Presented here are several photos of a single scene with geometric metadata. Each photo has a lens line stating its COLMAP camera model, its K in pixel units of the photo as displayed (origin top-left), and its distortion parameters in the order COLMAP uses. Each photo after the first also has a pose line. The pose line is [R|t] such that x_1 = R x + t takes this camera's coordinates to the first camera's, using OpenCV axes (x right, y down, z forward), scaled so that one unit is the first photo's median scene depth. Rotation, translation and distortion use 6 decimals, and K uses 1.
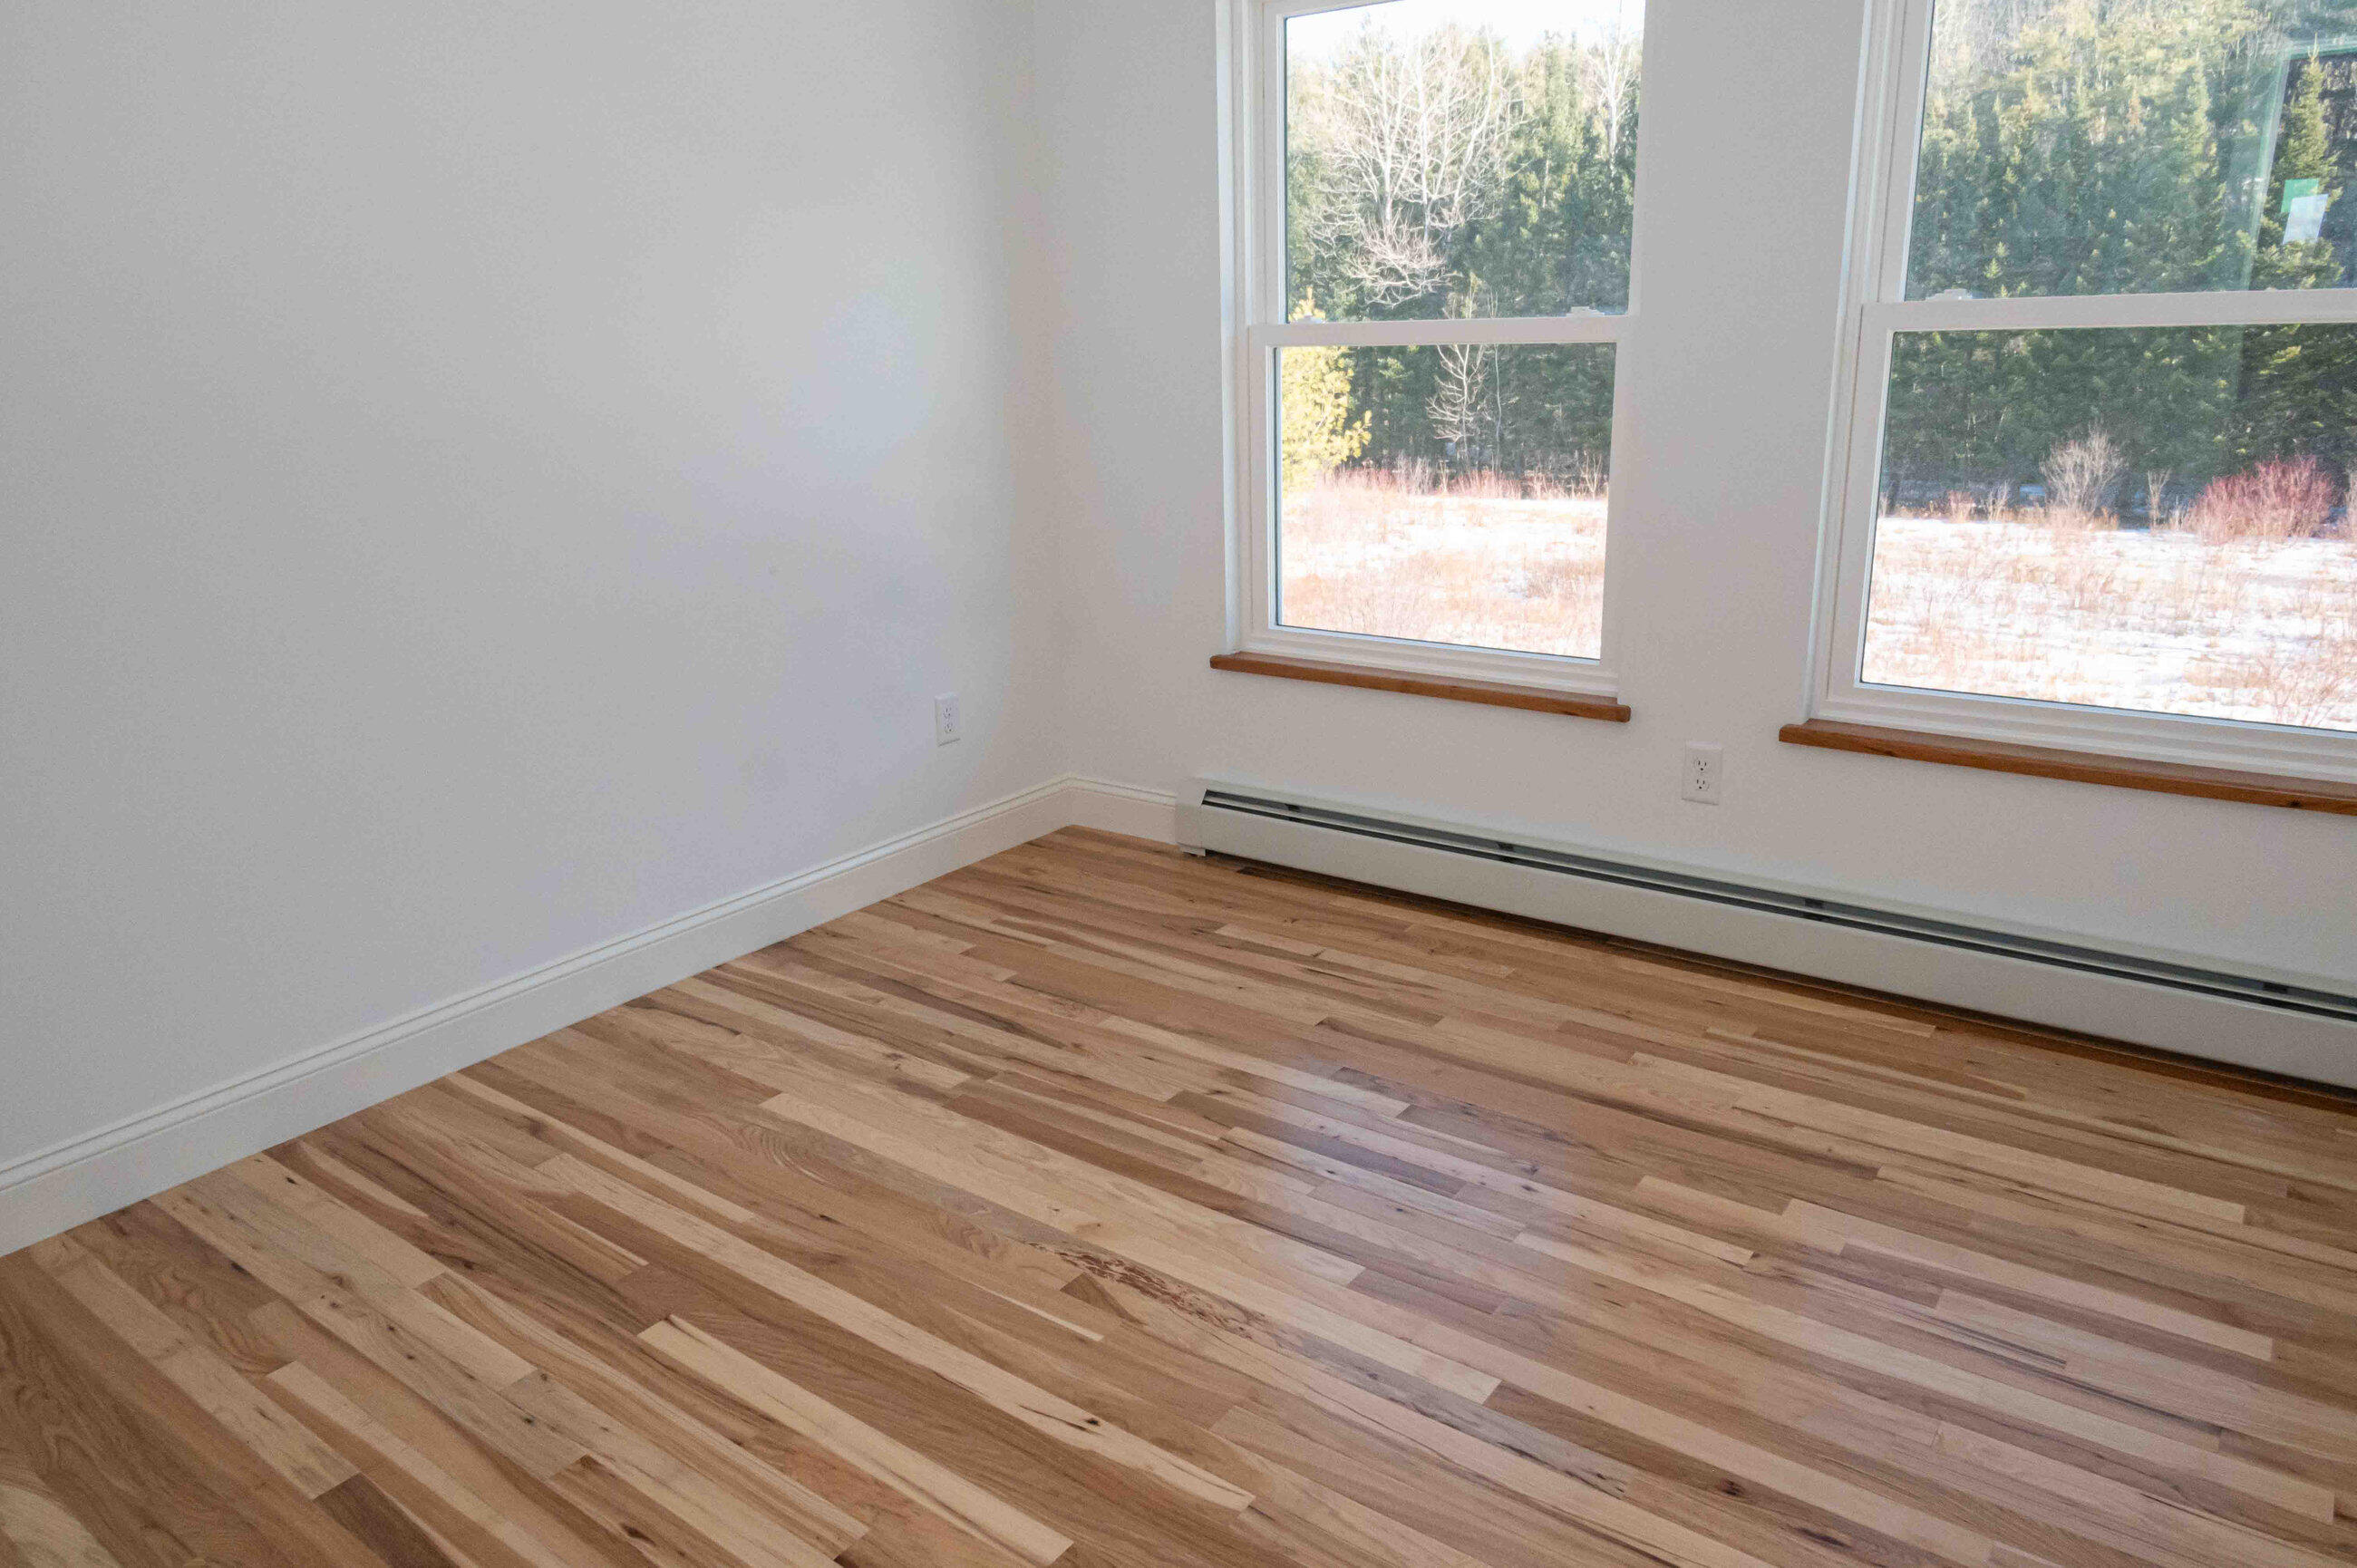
lens RADIAL K [[1562.3, 0, 1183.1], [0, 1562.3, 787.1], [0, 0, 1]] dist [-0.003022, -0.000989]
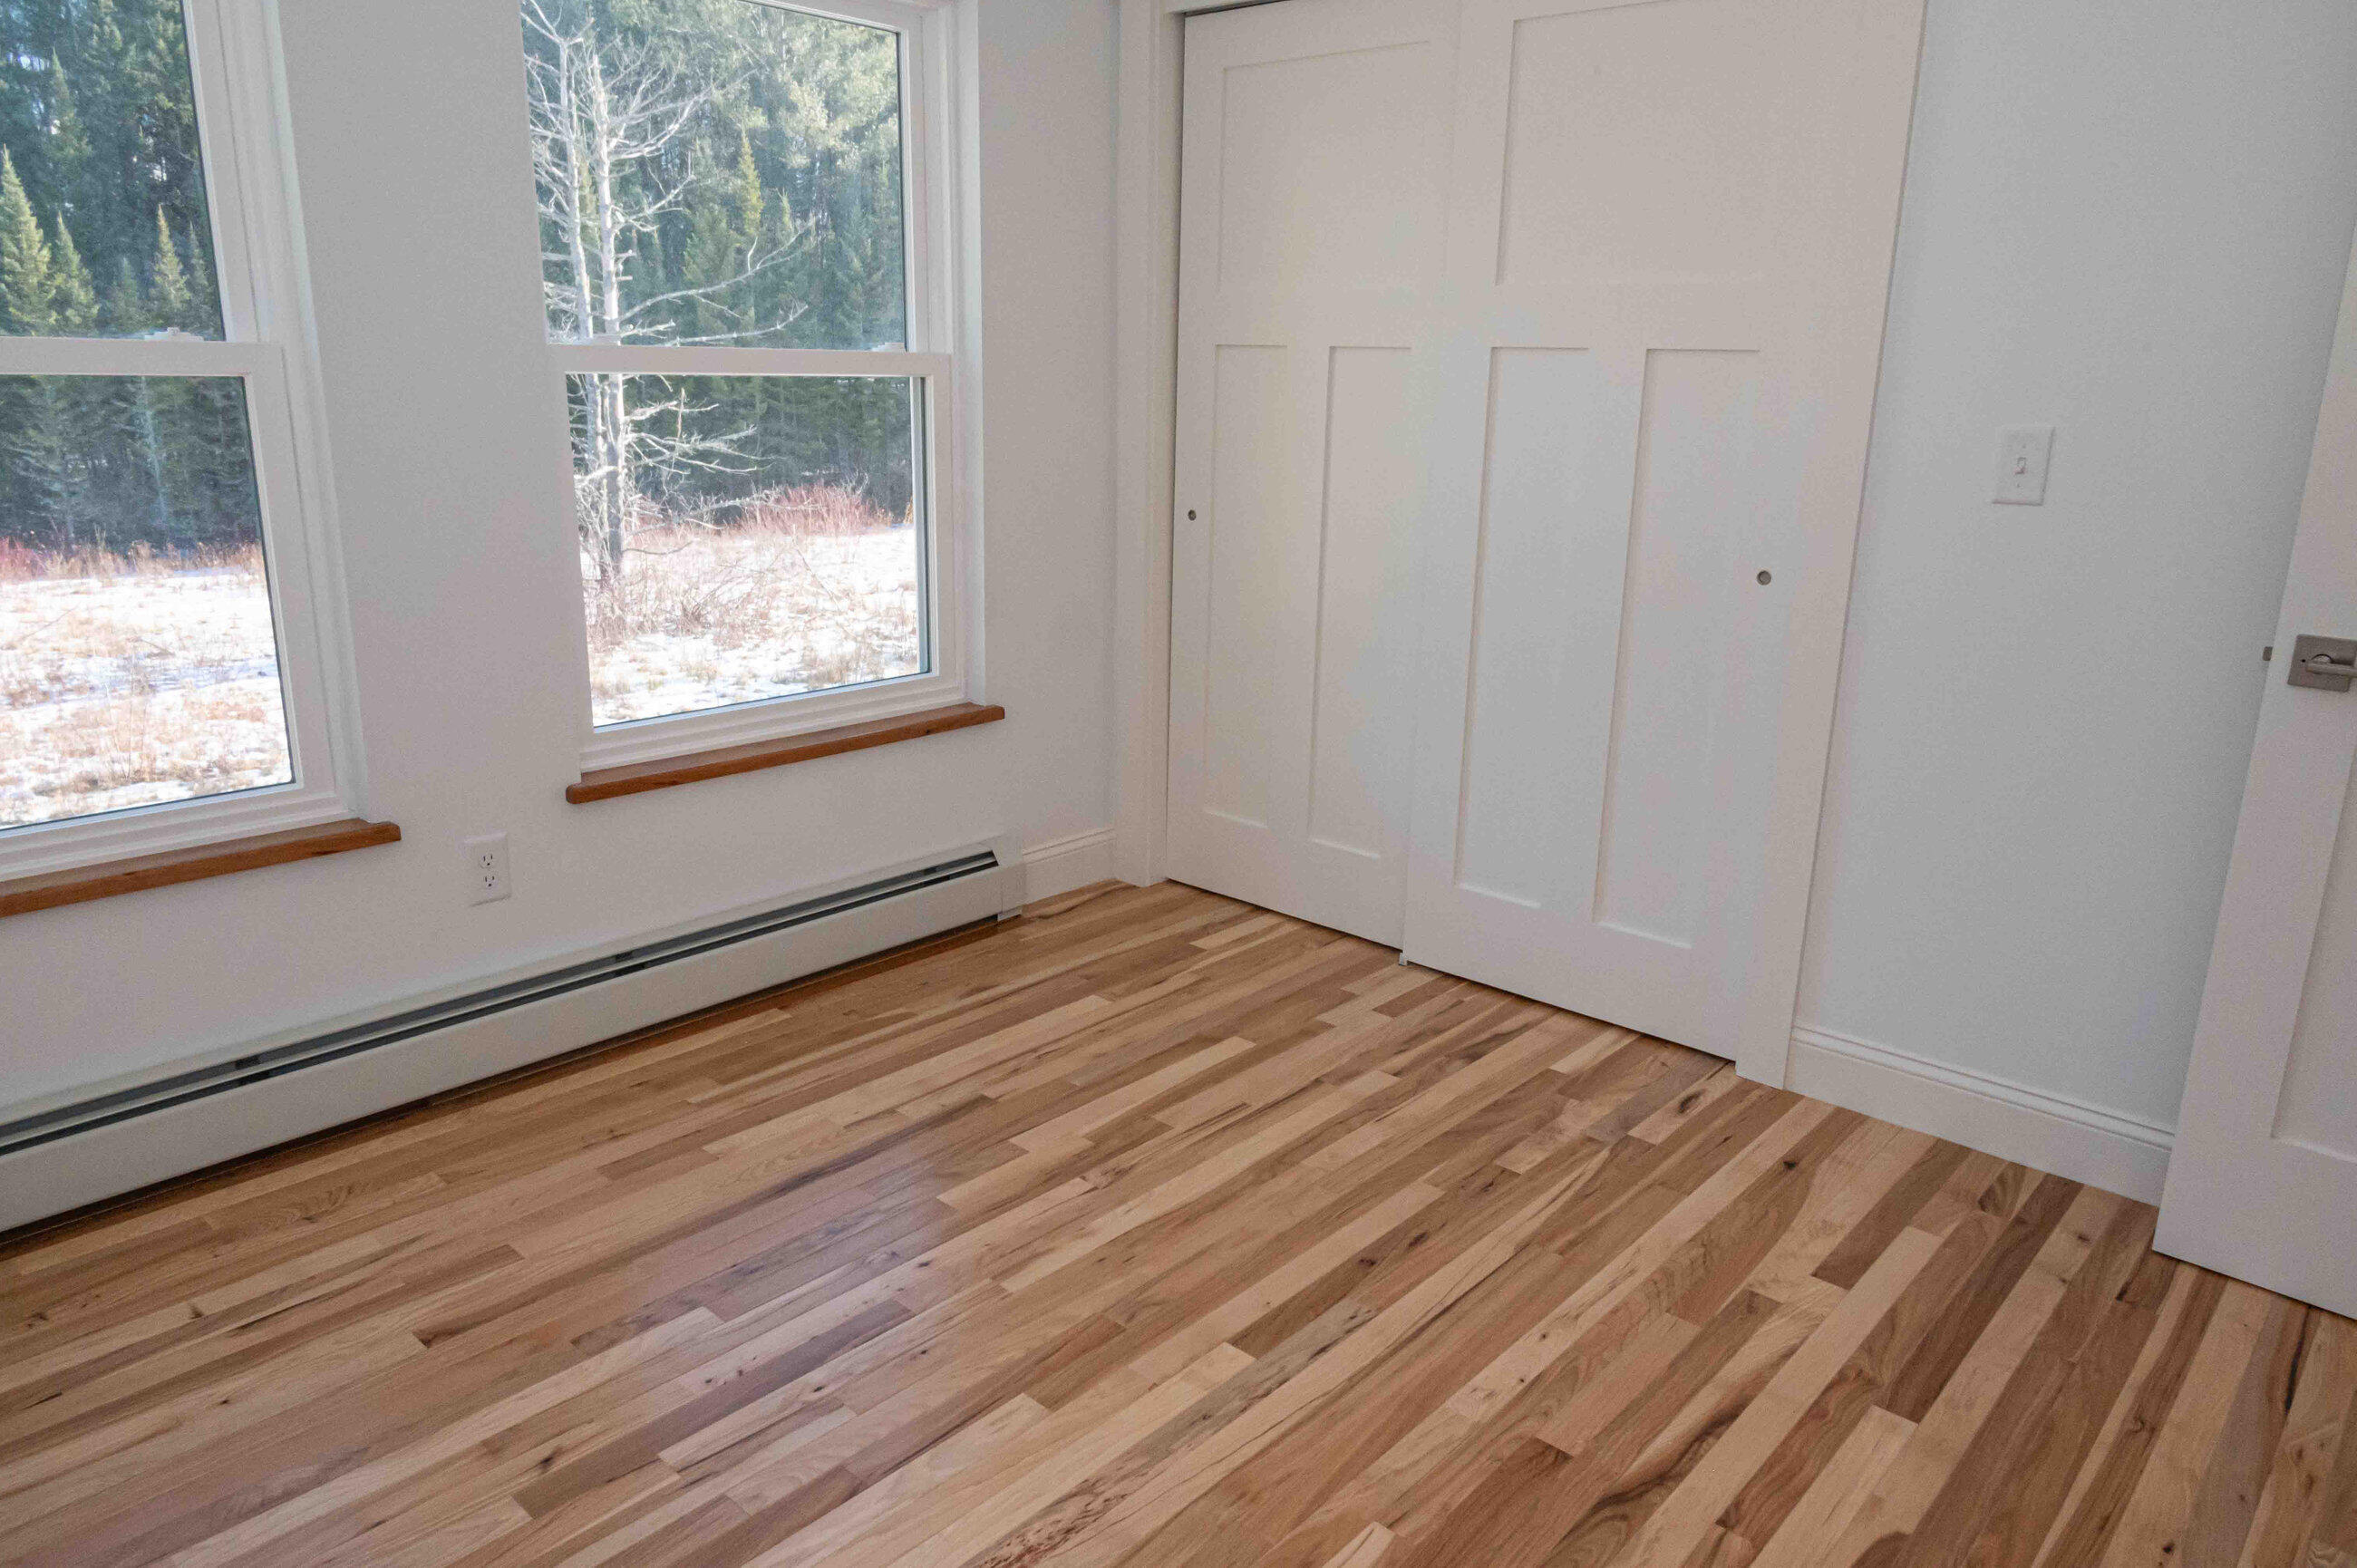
lens RADIAL K [[1562.3, 0, 1180.6], [0, 1562.3, 779.0], [0, 0, 1]] dist [-0.003022, -0.000989]
pose [[0.094614, -0.228873, 0.968847, -0.574524], [0.257551, 0.945707, 0.198255, -0.159336], [-0.961621, 0.230770, 0.148424, 0.593816]]
